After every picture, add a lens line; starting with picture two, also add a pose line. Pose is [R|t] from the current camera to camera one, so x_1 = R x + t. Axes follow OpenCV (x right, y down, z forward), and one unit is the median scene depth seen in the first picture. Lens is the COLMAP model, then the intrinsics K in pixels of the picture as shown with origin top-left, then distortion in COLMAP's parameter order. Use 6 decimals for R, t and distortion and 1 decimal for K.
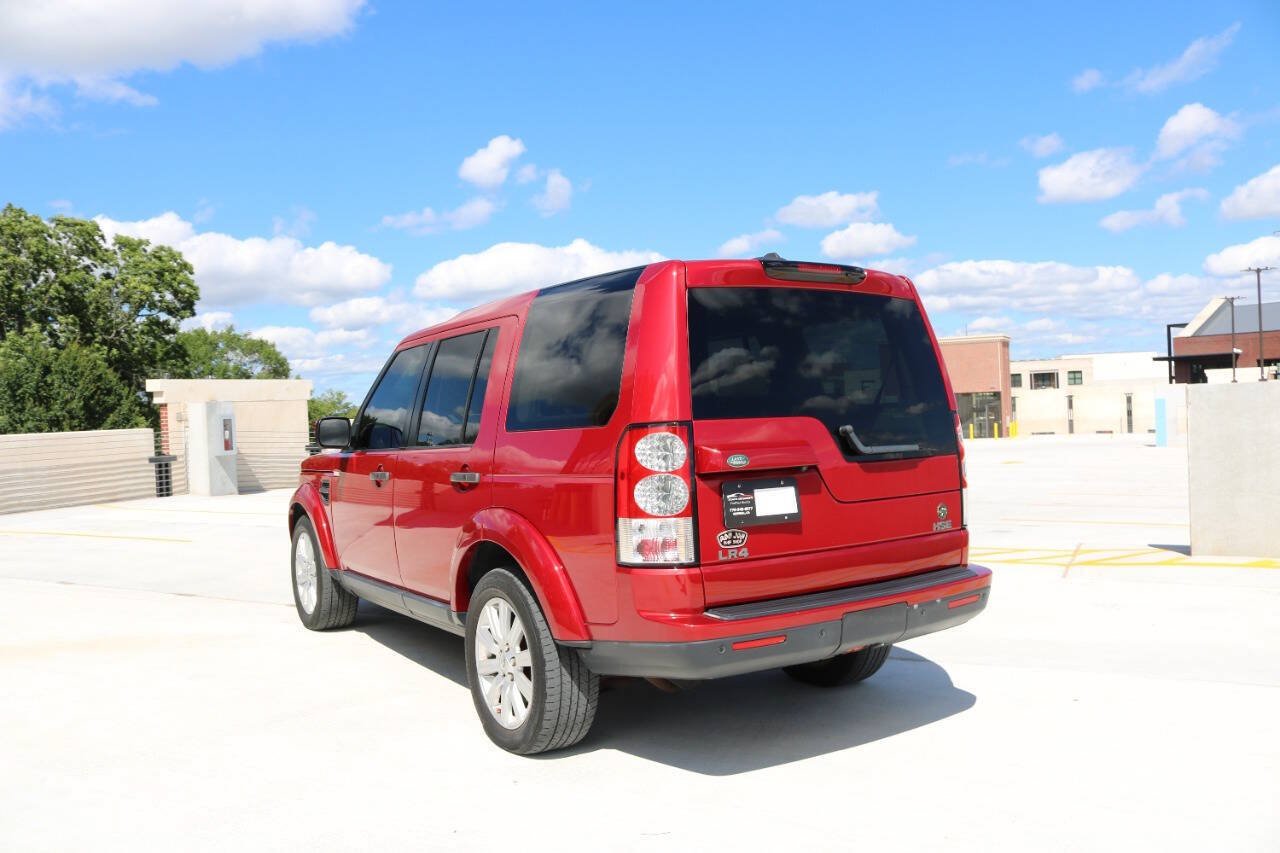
lens RADIAL K [[1125.6, 0, 640.0], [0, 1125.6, 426.5], [0, 0, 1]] dist [-0.182767, 0.163029]
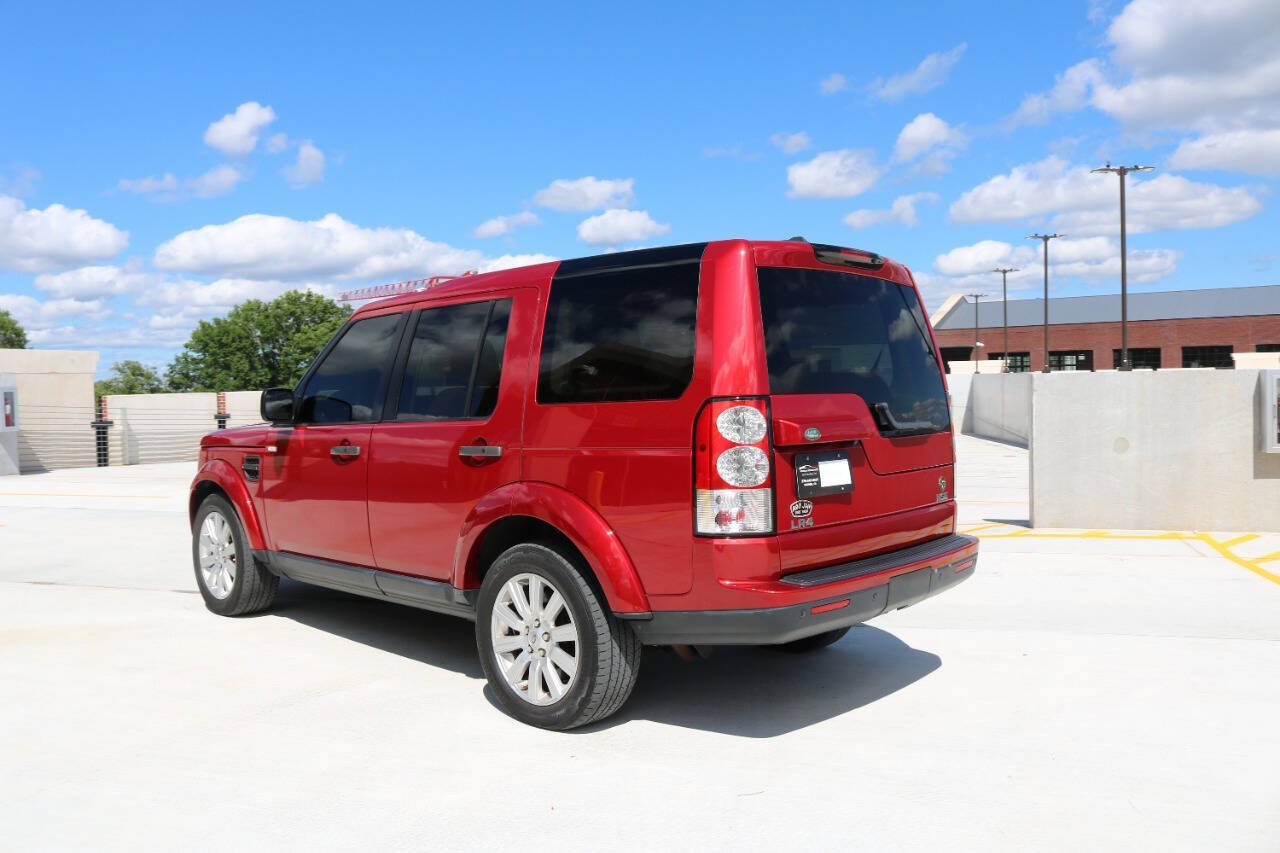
lens RADIAL K [[1125.6, 0, 640.0], [0, 1125.6, 426.5], [0, 0, 1]] dist [-0.182767, 0.163029]
pose [[0.969644, 0.009150, 0.244348, -0.151883], [-0.012840, 0.999826, 0.013510, 0.005359], [-0.244182, -0.016237, 0.969593, 0.012134]]
